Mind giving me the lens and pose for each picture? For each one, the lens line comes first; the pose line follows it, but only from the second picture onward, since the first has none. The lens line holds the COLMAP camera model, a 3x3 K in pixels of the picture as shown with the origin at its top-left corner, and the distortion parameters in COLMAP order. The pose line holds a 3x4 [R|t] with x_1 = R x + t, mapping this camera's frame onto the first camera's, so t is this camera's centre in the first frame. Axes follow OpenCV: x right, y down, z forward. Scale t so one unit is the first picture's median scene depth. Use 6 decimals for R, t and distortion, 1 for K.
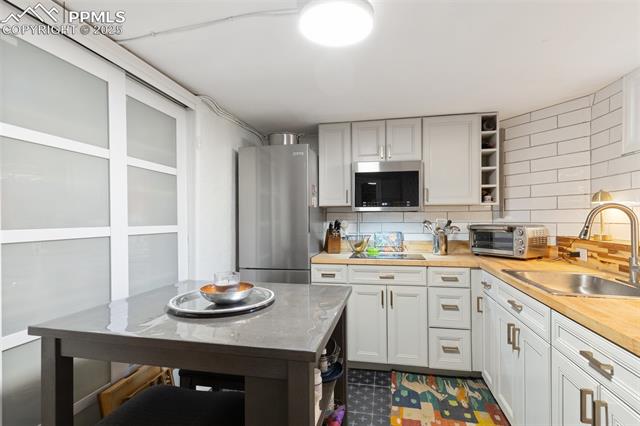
lens RADIAL K [[313.1, 0, 317.4], [0, 313.1, 216.4], [0, 0, 1]] dist [0.003406, -0.000891]
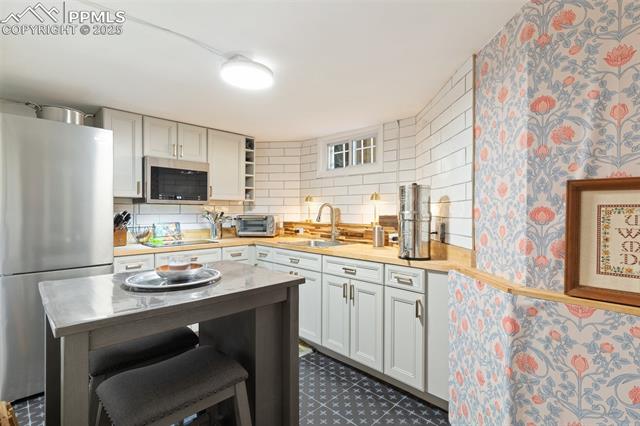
lens RADIAL K [[313.1, 0, 320.6], [0, 313.1, 214.2], [0, 0, 1]] dist [0.003406, -0.000891]
pose [[0.531918, -0.004330, 0.846785, -0.486215], [-0.009985, 0.999885, 0.011385, 0.002886], [-0.846737, -0.014511, 0.531814, -0.036286]]
